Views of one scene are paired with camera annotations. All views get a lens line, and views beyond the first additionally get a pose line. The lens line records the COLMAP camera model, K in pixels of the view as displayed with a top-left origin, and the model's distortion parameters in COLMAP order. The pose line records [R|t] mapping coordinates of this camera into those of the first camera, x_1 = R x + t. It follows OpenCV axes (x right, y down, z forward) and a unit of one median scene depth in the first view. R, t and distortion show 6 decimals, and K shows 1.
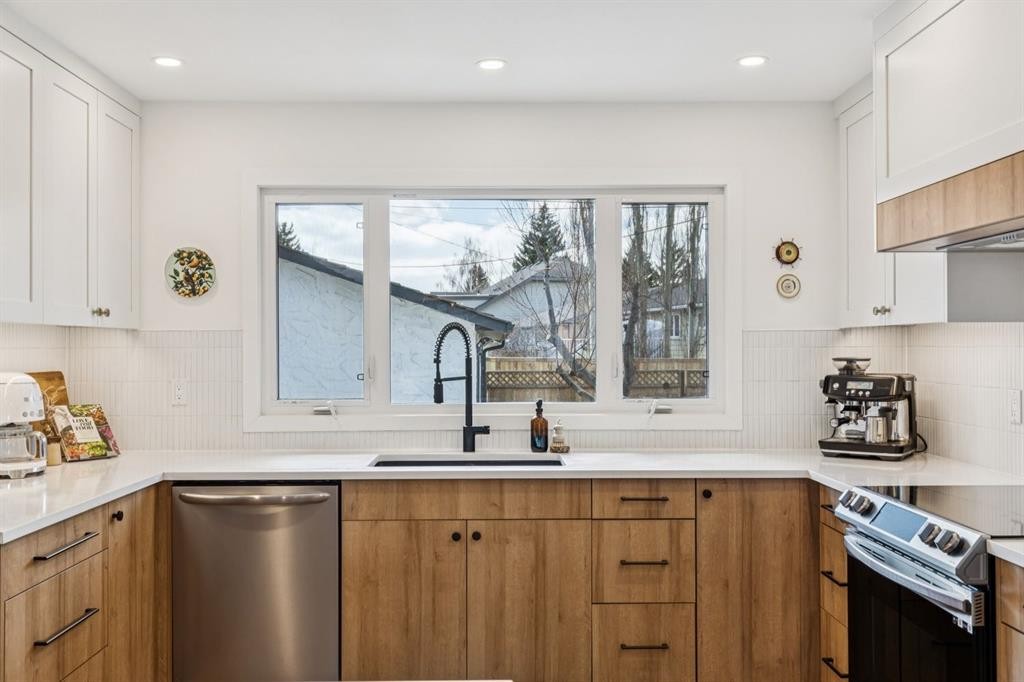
lens RADIAL K [[937.5, 0, 512.0], [0, 937.5, 341.0], [0, 0, 1]] dist [-0.000737, -0.001760]
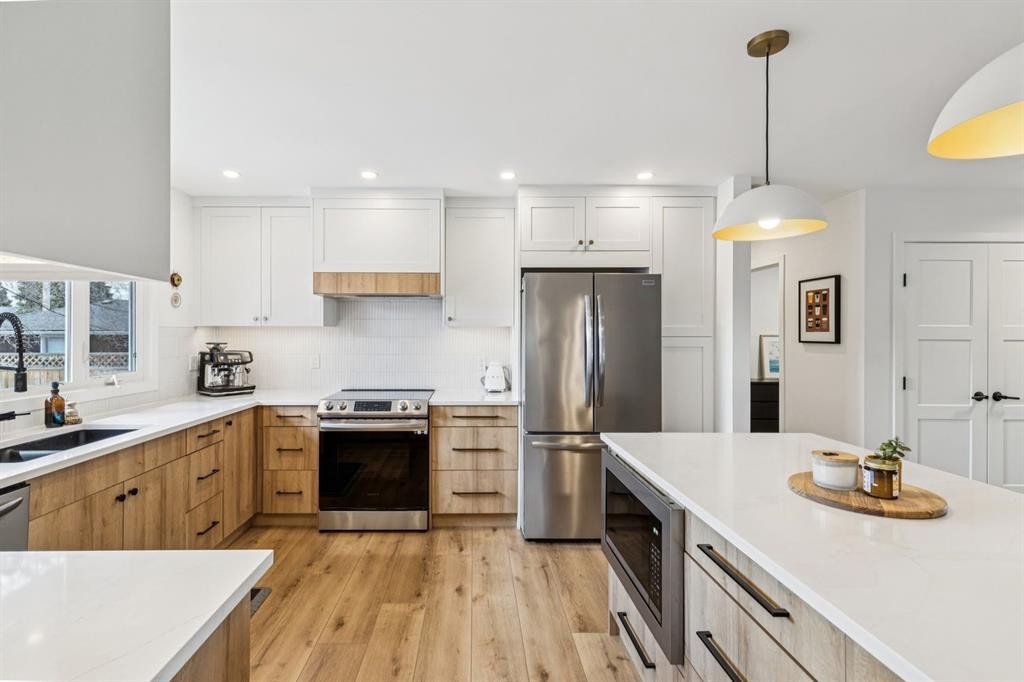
lens RADIAL K [[470.1, 0, 481.5], [0, 470.1, 340.9], [0, 0, 1]] dist [-0.000998, -0.000135]
pose [[-0.000630, -0.008424, 0.999964, -0.638804], [-0.007158, 0.999939, 0.008419, 0.003666], [-0.999974, -0.007153, -0.000690, 0.544018]]
